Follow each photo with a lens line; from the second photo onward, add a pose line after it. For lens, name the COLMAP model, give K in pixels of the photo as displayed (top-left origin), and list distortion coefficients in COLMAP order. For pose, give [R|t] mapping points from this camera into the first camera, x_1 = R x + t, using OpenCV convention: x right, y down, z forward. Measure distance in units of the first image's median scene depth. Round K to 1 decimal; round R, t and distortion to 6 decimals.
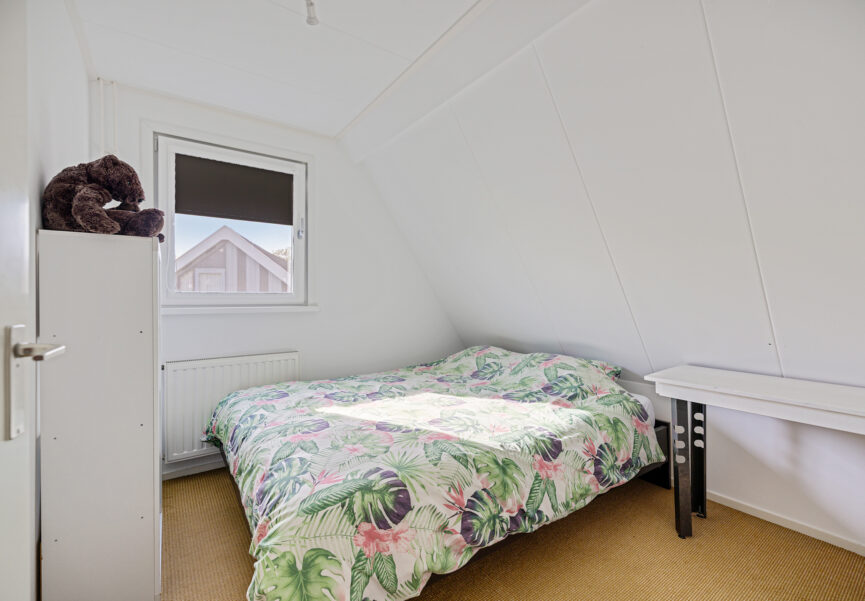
lens RADIAL K [[380.1, 0, 432.7], [0, 380.1, 295.7], [0, 0, 1]] dist [0.000193, 0.000526]
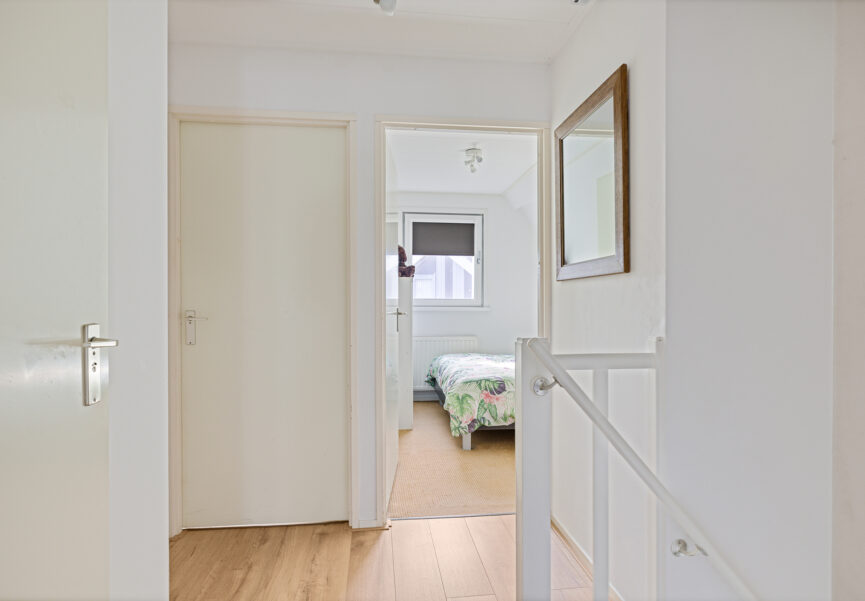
lens RADIAL K [[471.1, 0, 429.6], [0, 471.1, 302.6], [0, 0, 1]] dist [0.001255, 0.000018]
pose [[0.871967, 0.004939, -0.489540, 0.837318], [-0.001295, 0.999969, 0.007782, -0.014060], [0.489563, -0.006151, 0.871946, -1.557299]]
